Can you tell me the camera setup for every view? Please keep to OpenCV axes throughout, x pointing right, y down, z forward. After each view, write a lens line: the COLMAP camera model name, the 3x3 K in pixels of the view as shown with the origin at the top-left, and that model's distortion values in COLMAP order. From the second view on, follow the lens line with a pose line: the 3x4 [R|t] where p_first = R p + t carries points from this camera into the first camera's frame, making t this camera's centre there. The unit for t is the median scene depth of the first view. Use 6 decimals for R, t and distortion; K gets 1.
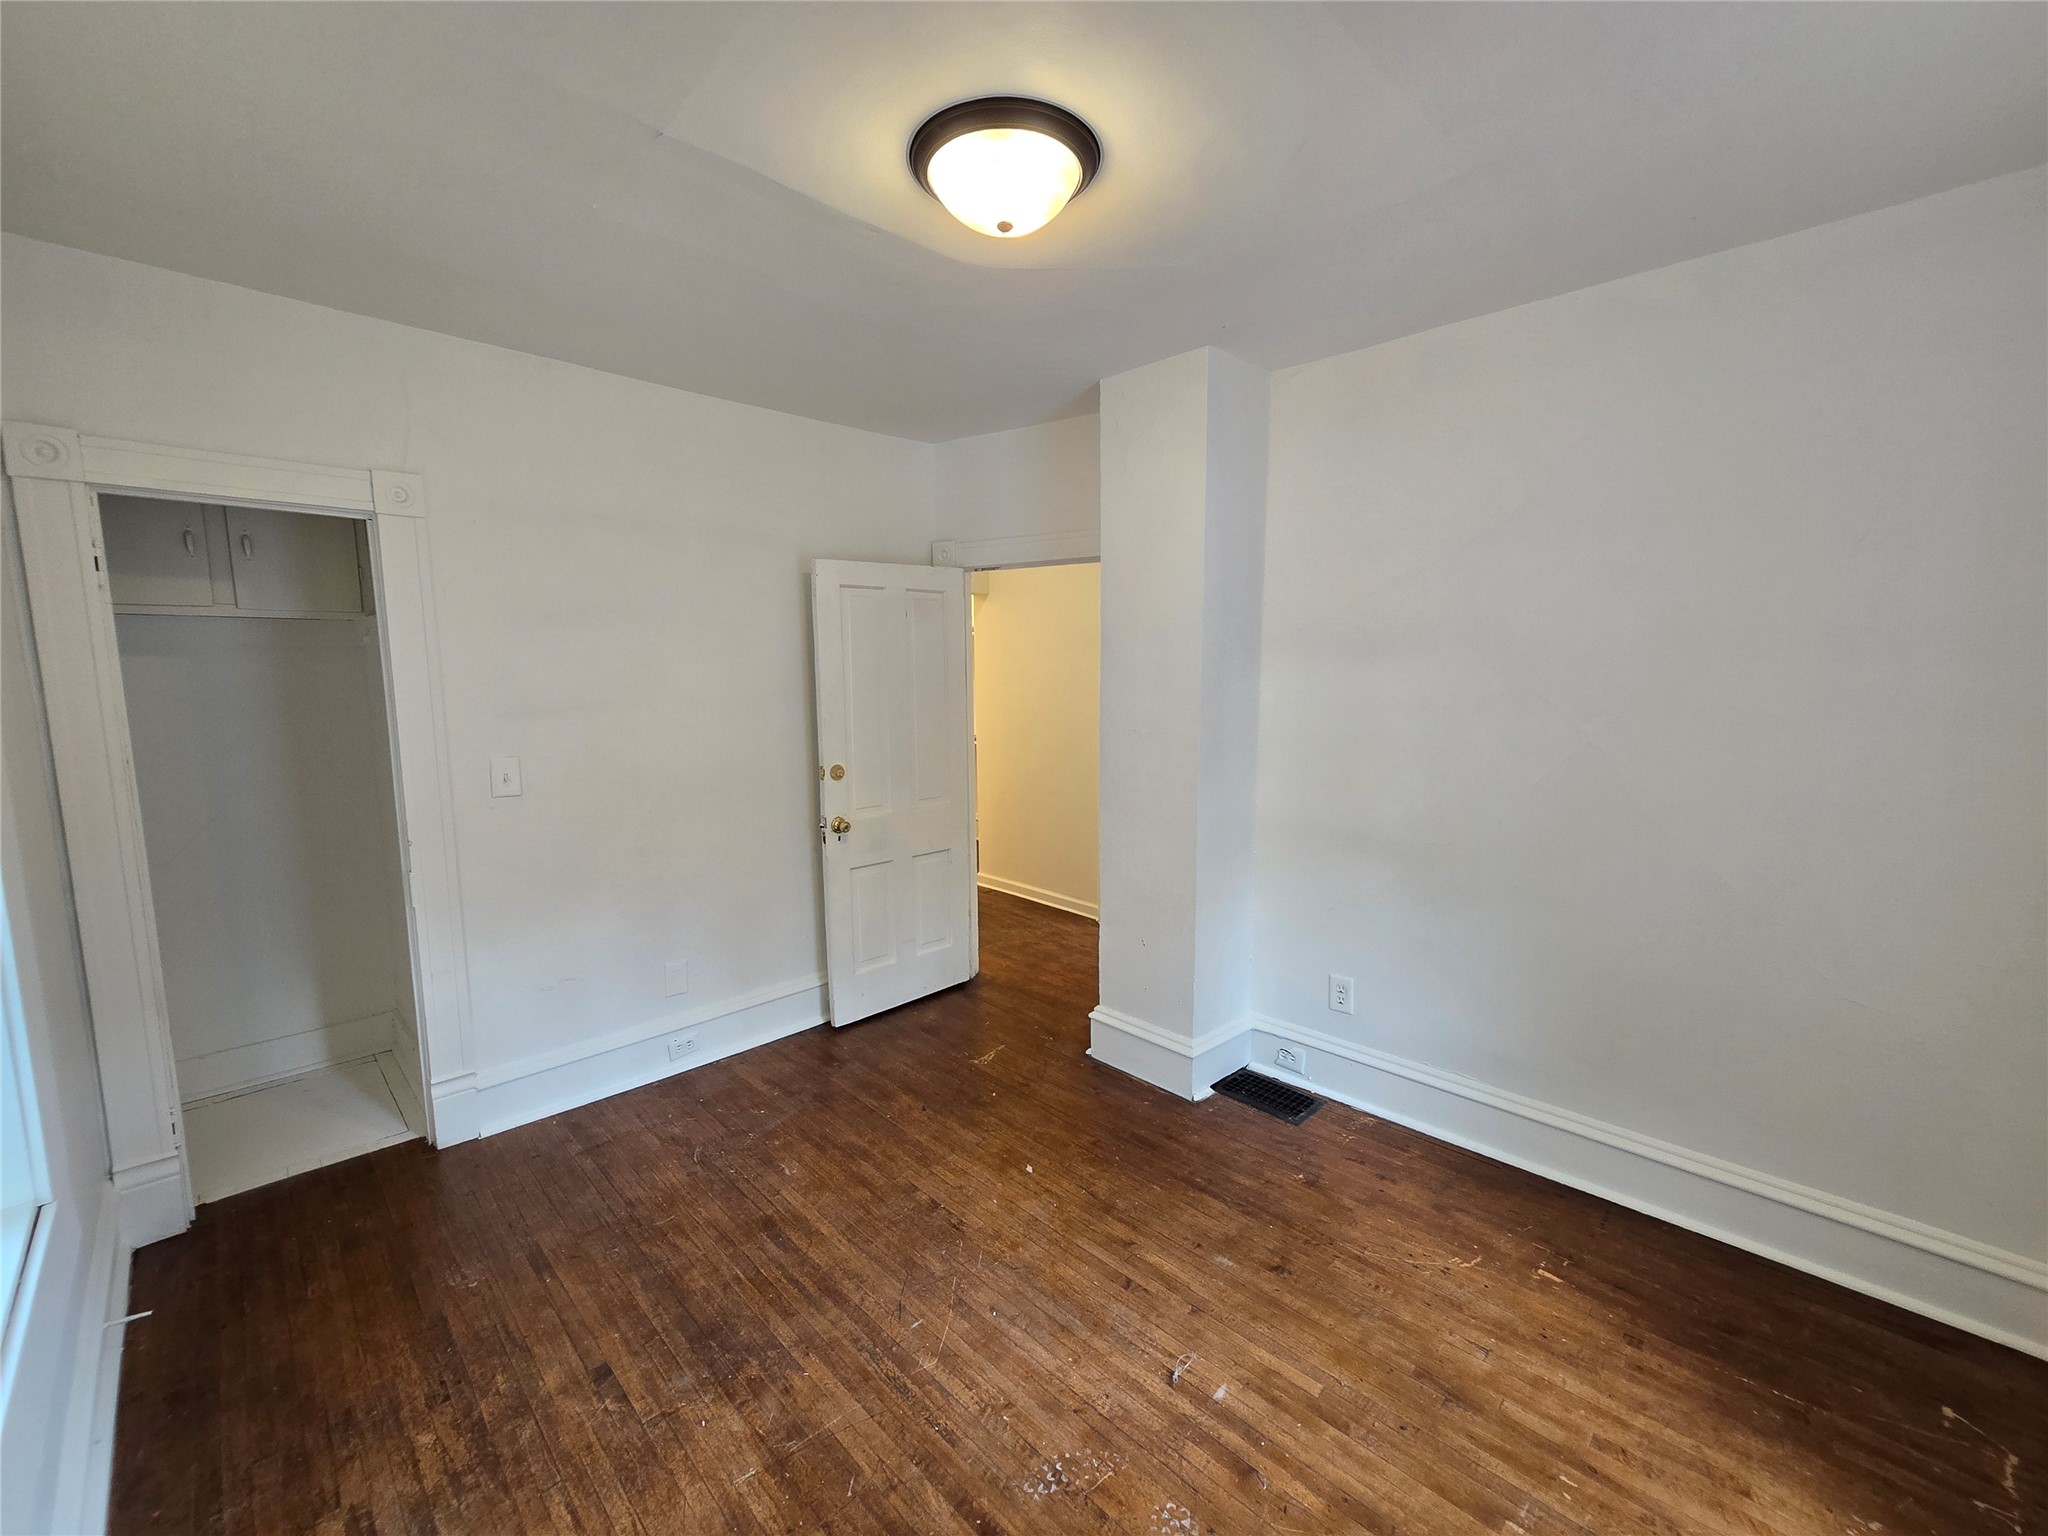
lens RADIAL K [[838.8, 0, 1018.9], [0, 838.8, 770.6], [0, 0, 1]] dist [-0.002496, -0.000047]
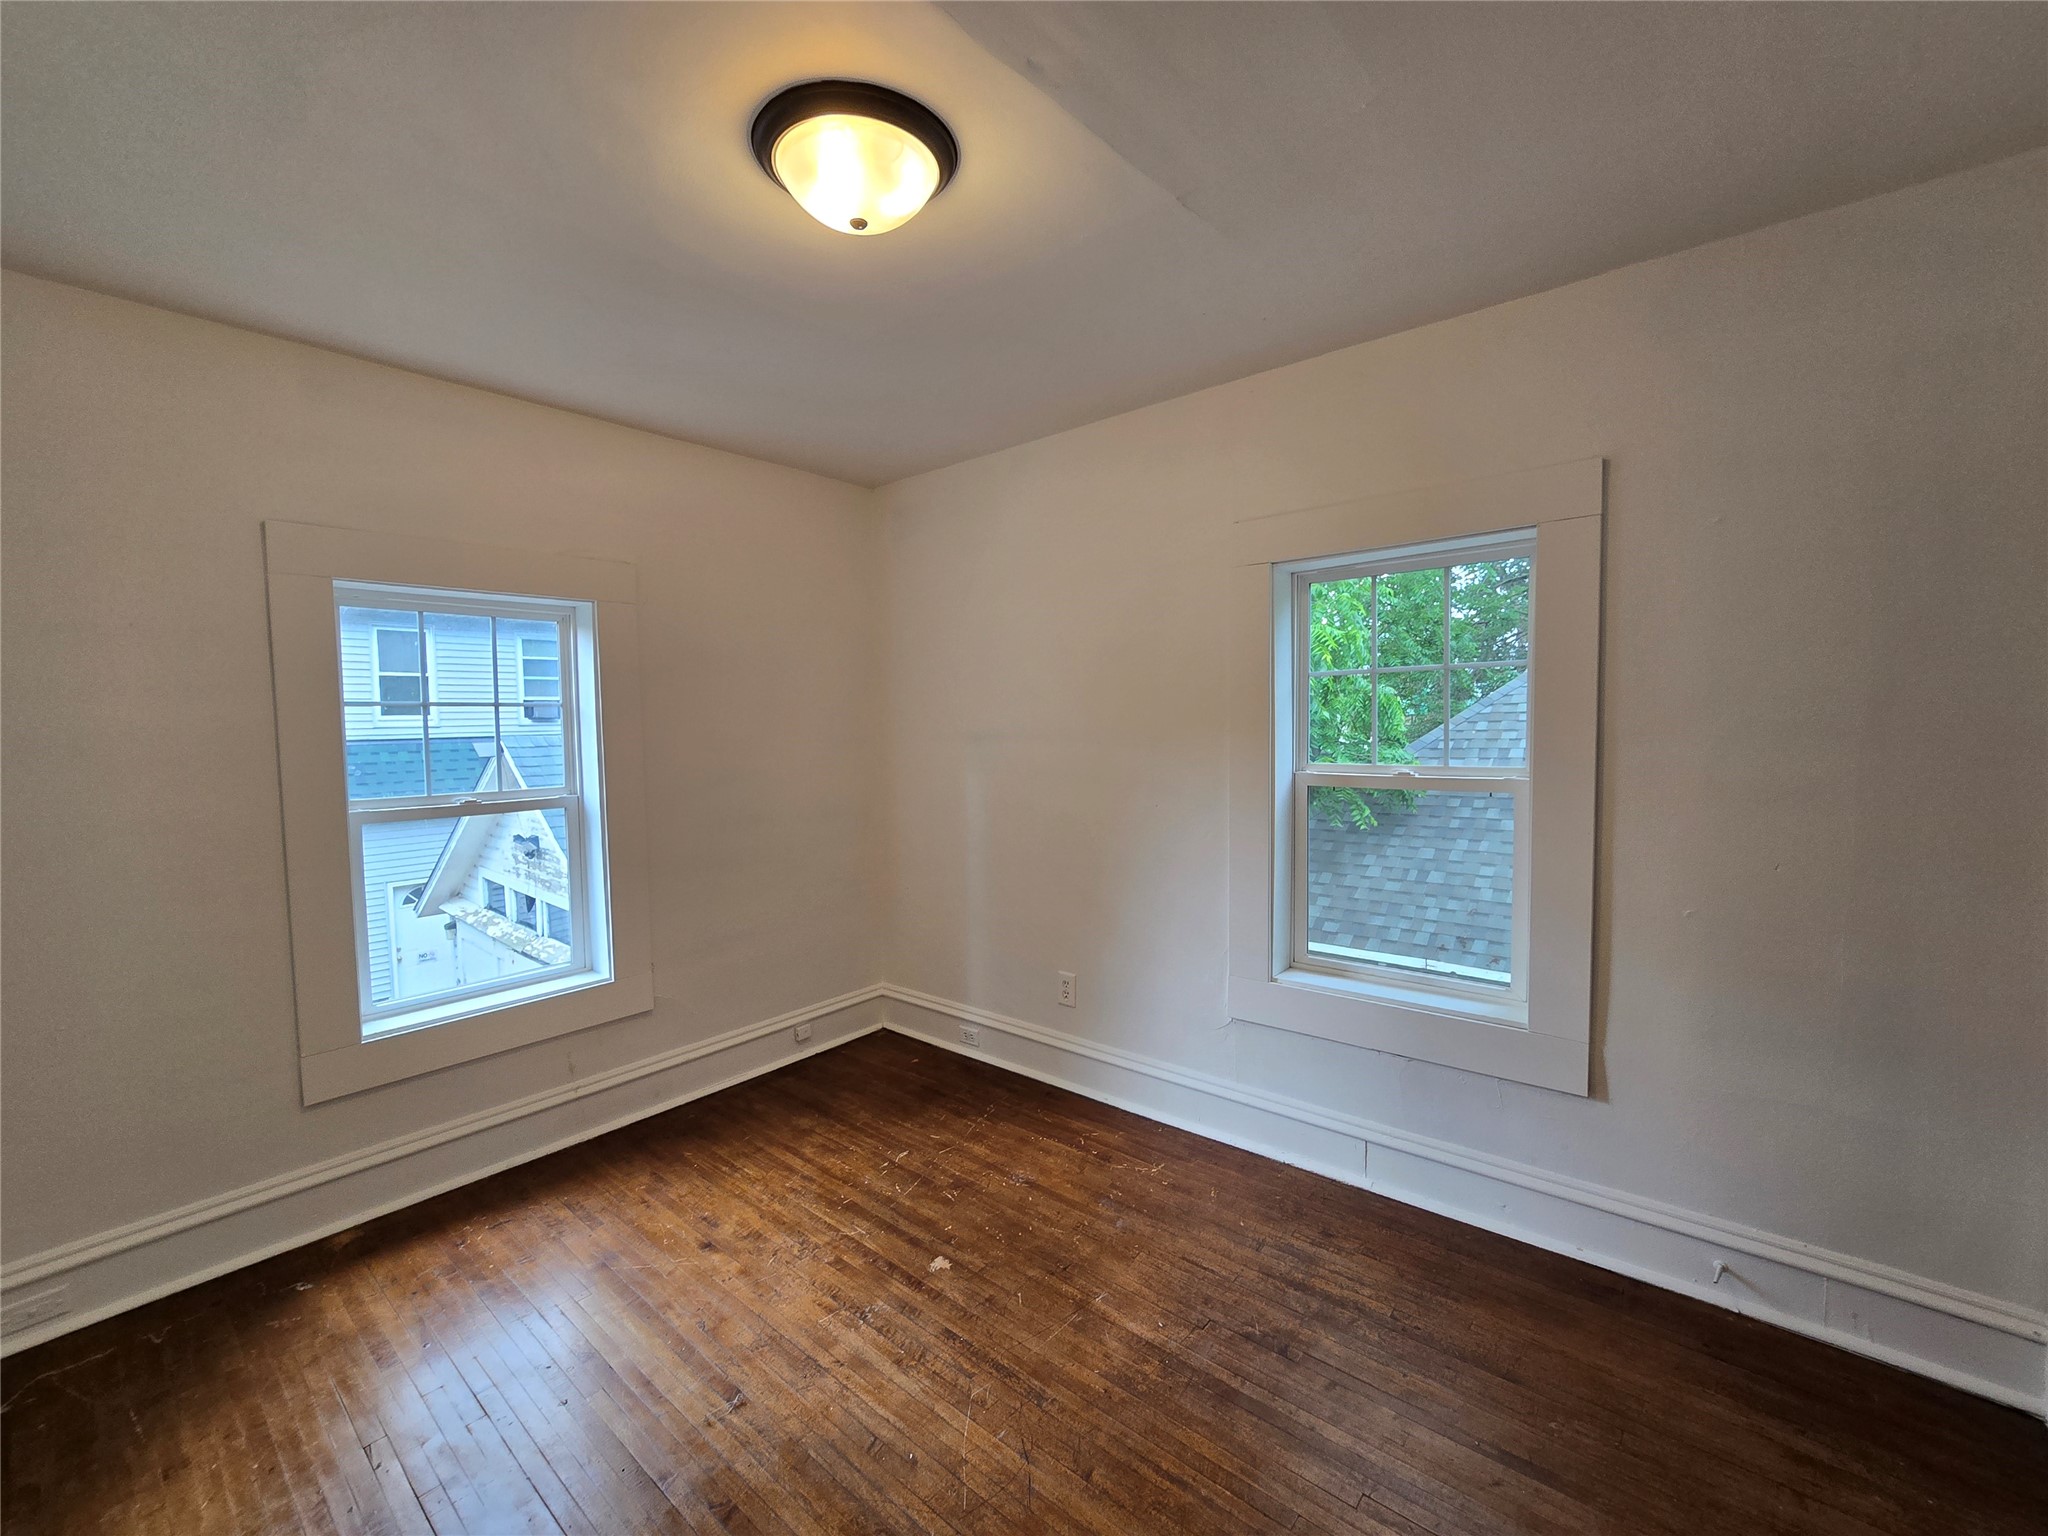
lens RADIAL K [[838.8, 0, 1018.9], [0, 838.8, 770.6], [0, 0, 1]] dist [-0.002496, -0.000047]
pose [[-0.995437, 0.026768, -0.091593, -0.086486], [0.009770, 0.983395, 0.181212, -0.194406], [0.094923, 0.179490, -0.979169, 1.890371]]
